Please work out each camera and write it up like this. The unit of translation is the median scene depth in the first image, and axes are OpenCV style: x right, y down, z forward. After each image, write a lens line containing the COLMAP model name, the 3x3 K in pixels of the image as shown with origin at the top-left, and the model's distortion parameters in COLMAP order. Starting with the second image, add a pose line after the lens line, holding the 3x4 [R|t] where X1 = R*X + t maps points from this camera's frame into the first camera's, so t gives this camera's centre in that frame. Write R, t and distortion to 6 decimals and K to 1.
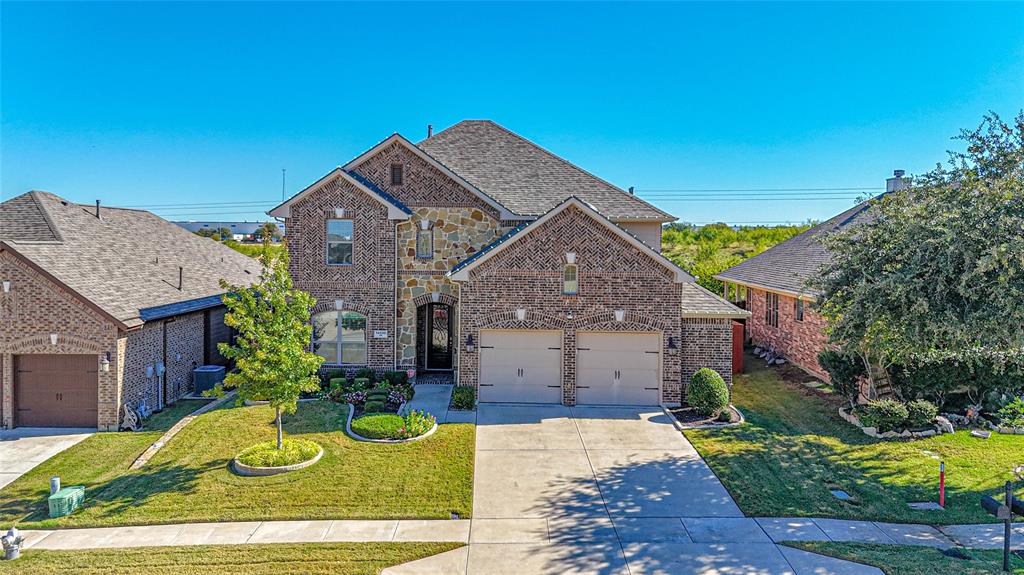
lens RADIAL K [[752.1, 0, 511.3], [0, 752.1, 326.2], [0, 0, 1]] dist [0.040305, 0.001600]
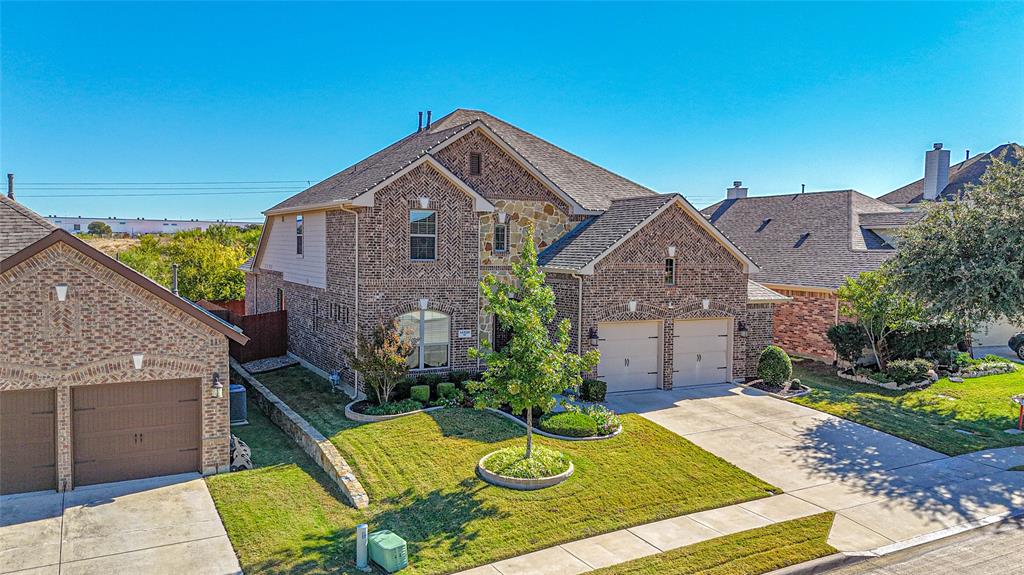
lens RADIAL K [[752.1, 0, 511.3], [0, 752.1, 326.2], [0, 0, 1]] dist [0.040305, 0.001600]
pose [[0.870744, -0.049004, 0.489288, -0.645229], [0.046432, 0.998770, 0.017399, -0.013723], [-0.489539, 0.007568, 0.871948, 0.171496]]
